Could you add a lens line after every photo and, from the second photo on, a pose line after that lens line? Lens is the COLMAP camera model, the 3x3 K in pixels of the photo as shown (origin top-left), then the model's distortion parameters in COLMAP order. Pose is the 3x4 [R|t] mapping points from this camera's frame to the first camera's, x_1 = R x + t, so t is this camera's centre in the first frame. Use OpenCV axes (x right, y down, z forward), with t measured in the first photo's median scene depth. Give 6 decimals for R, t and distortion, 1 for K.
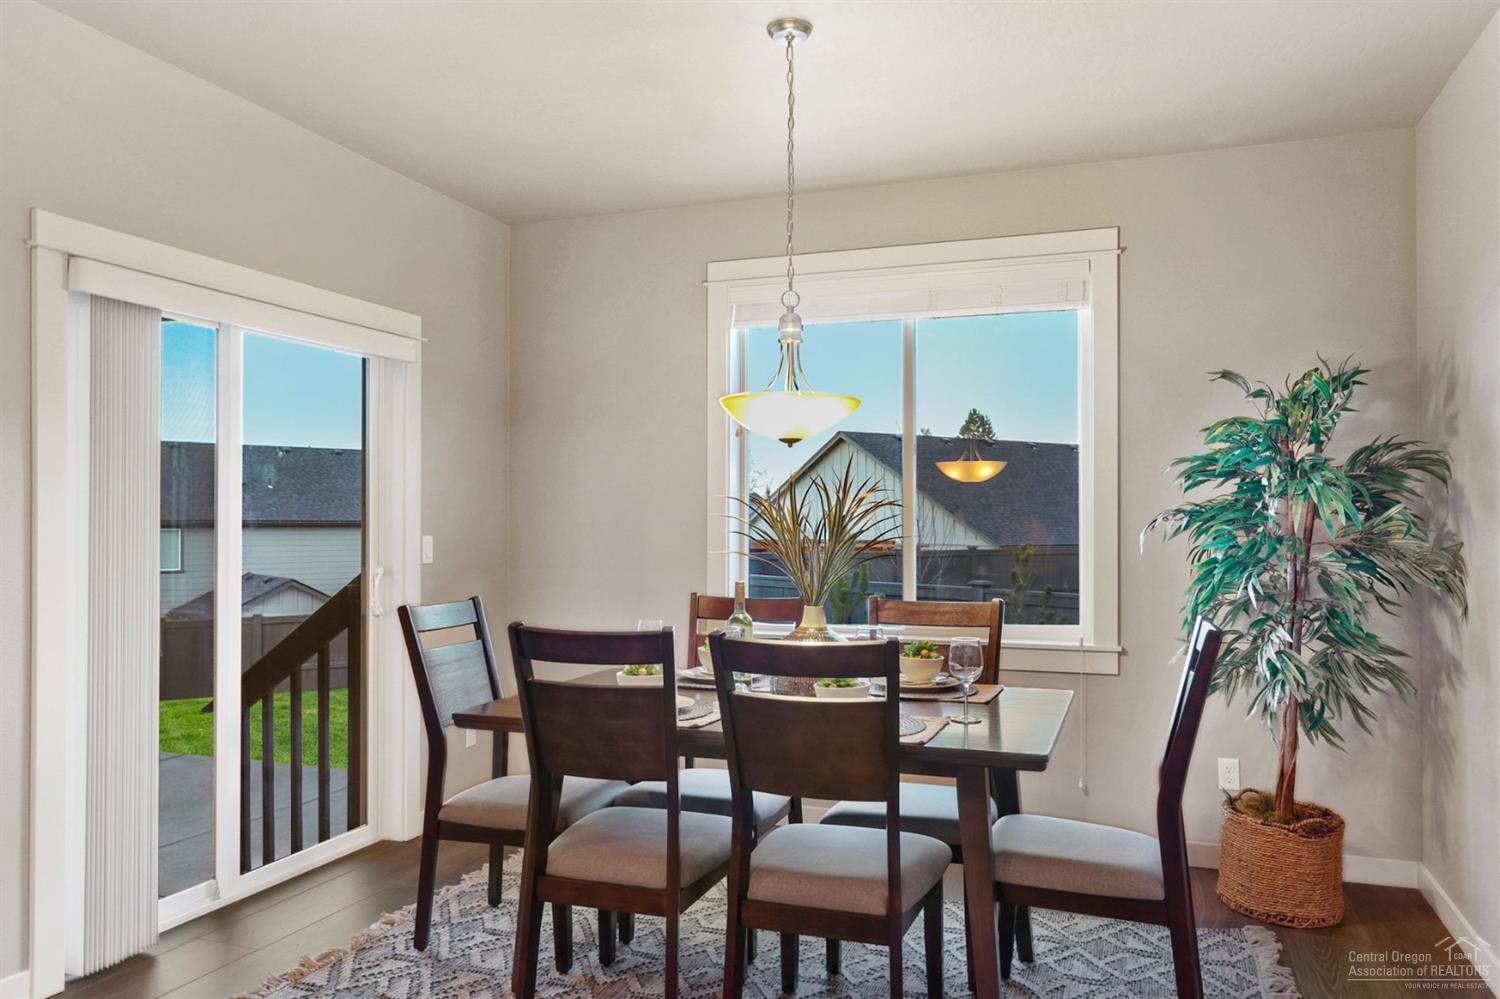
lens RADIAL K [[1096.6, 0, 746.3], [0, 1096.6, 522.3], [0, 0, 1]] dist [0.013820, 0.003531]
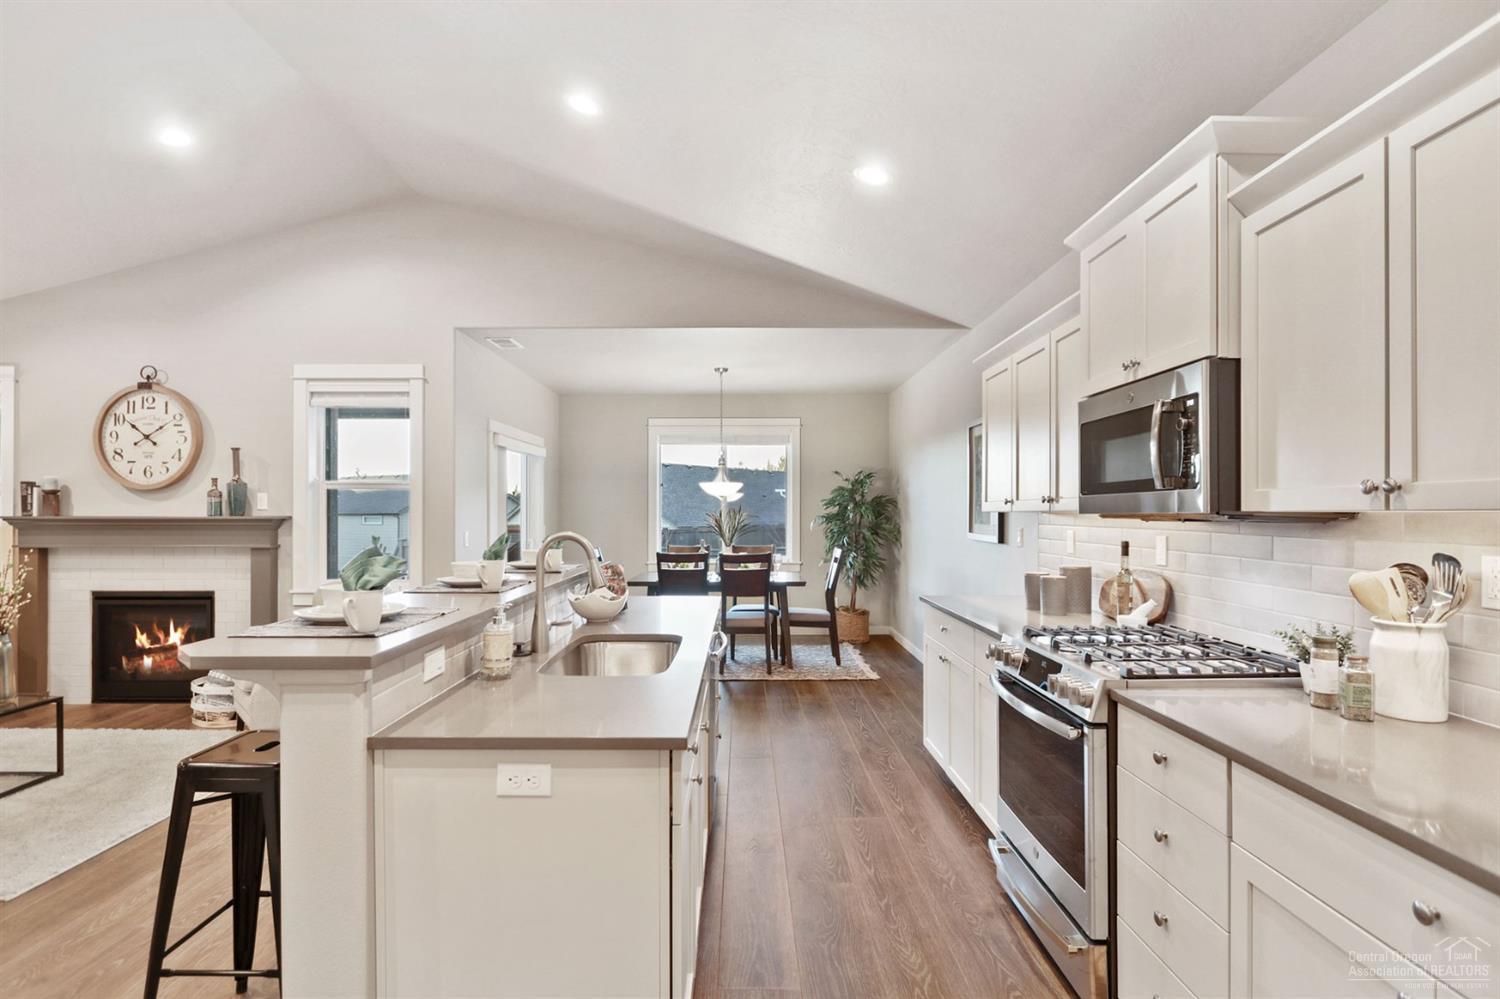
lens RADIAL K [[774.4, 0, 734.4], [0, 774.4, 505.4], [0, 0, 1]] dist [-0.002604, -0.000059]
pose [[0.941094, 0.001196, 0.338143, -0.626429], [-0.000613, 0.999998, -0.001831, -0.039110], [-0.338145, 0.001516, 0.941093, -1.051026]]
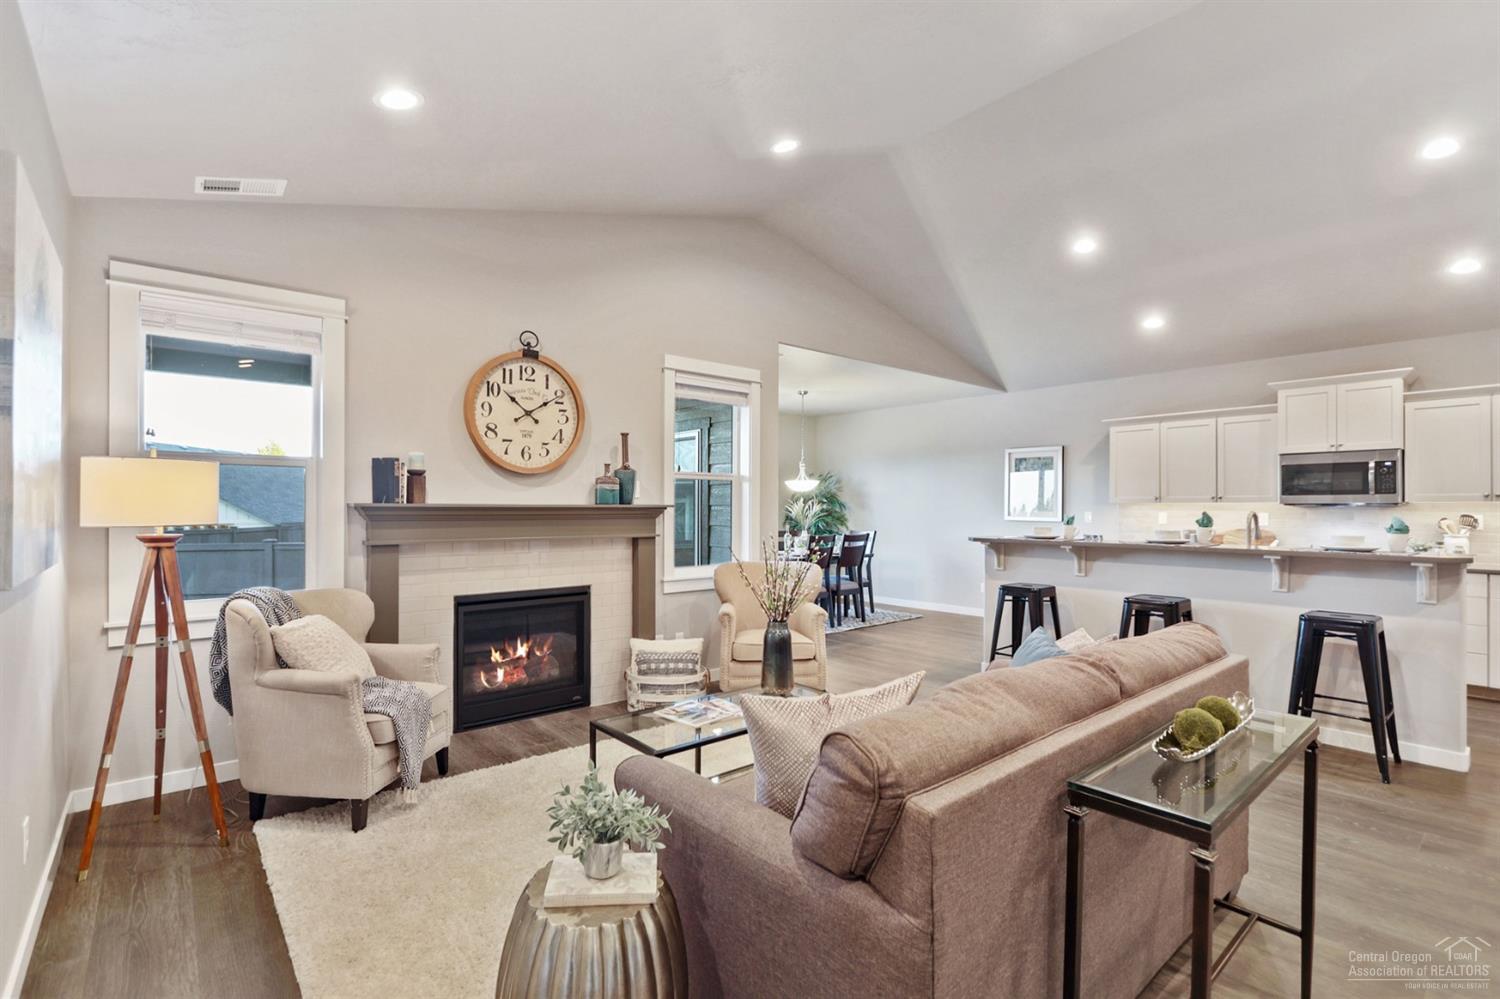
lens RADIAL K [[703.3, 0, 755.8], [0, 703.3, 499.8], [0, 0, 1]] dist [-0.011027, 0.002531]
pose [[0.484836, 0.008469, 0.874564, -2.147322], [-0.006733, 0.999960, -0.005951, -0.021701], [-0.874579, -0.003003, 0.484873, -0.100121]]
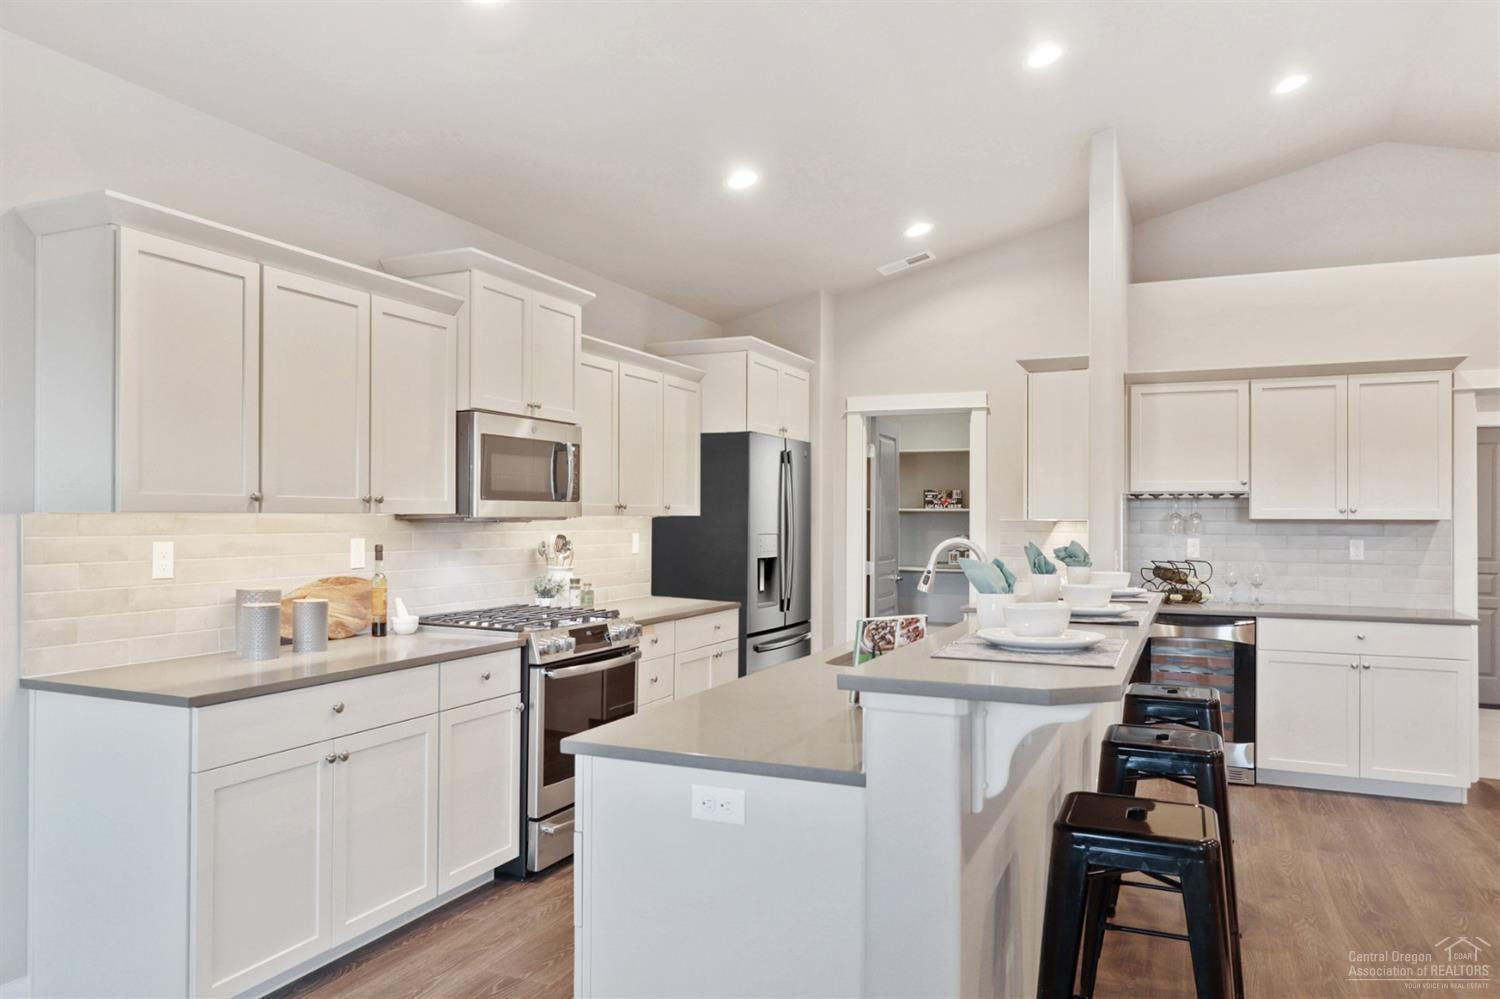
lens RADIAL K [[1017.2, 0, 723.2], [0, 1017.2, 513.9], [0, 0, 1]] dist [-0.012205, -0.001231]
pose [[-0.996485, -0.007121, 0.083474, -0.379637], [-0.007882, 0.999930, -0.008788, -0.026997], [-0.083406, -0.009416, -0.996471, 0.734409]]
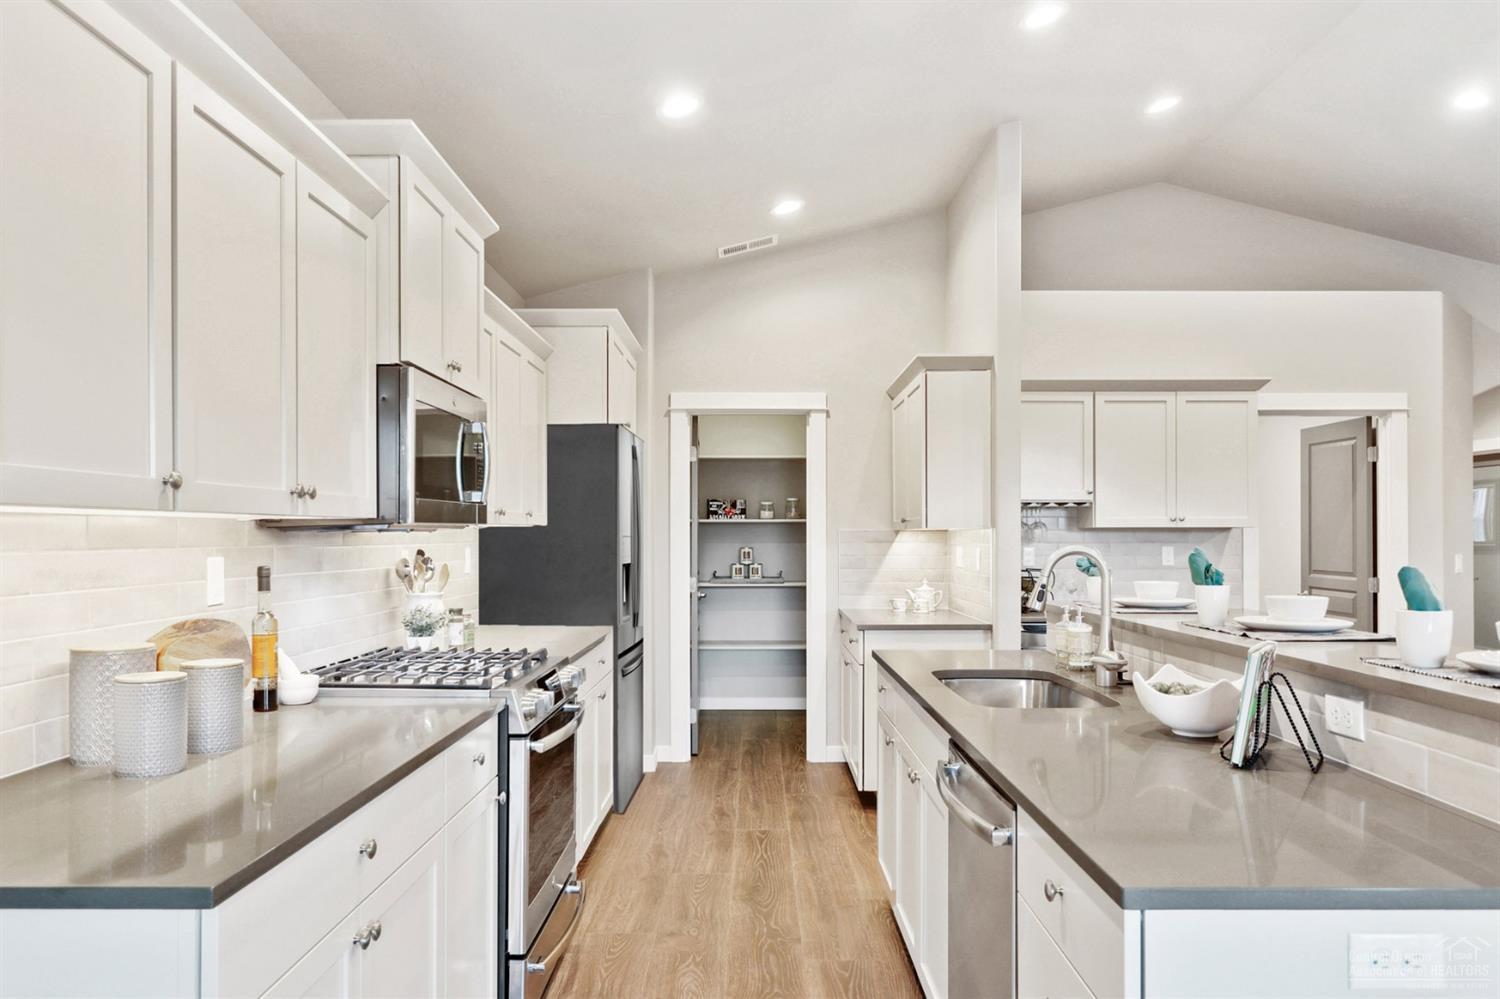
lens RADIAL K [[1017.2, 0, 750.9], [0, 1017.2, 540.7], [0, 0, 1]] dist [-0.012205, -0.001231]
pose [[-0.941785, -0.000237, -0.336217, 0.014529], [-0.000283, 1.000000, 0.000088, -0.017759], [0.336217, 0.000178, -0.941785, 0.426329]]
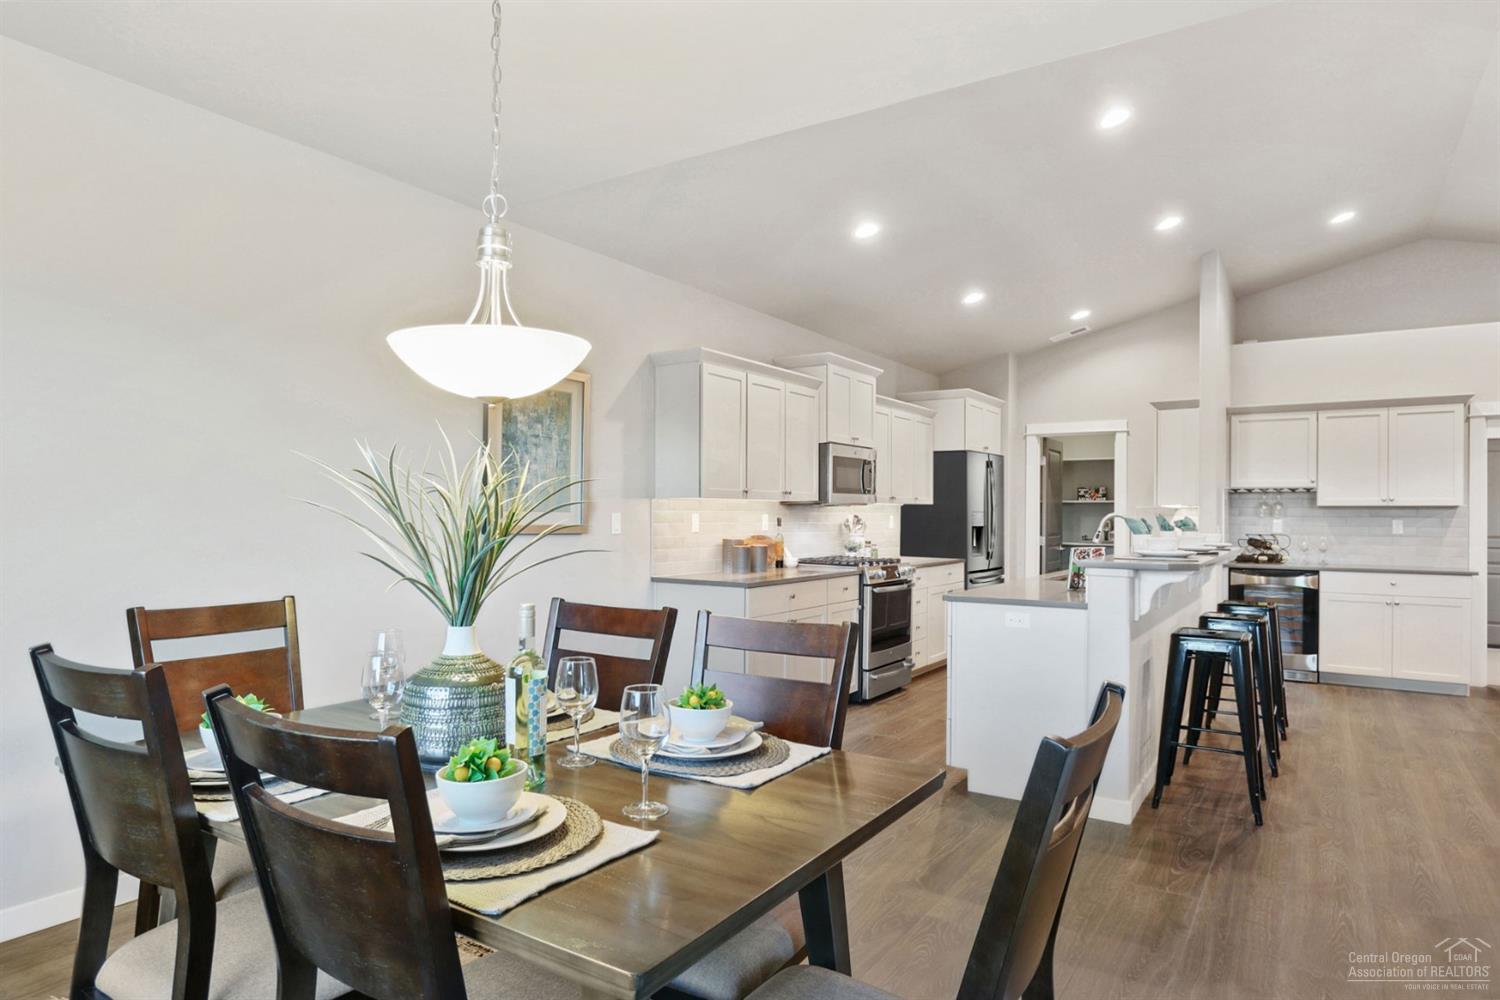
lens RADIAL K [[883.2, 0, 747.3], [0, 883.2, 507.0], [0, 0, 1]] dist [0.013220, -0.005106]
pose [[-0.974913, -0.006712, 0.222483, -0.236789], [-0.009575, 0.999885, -0.011790, 0.001049], [-0.222379, -0.013625, -0.974865, 1.395302]]
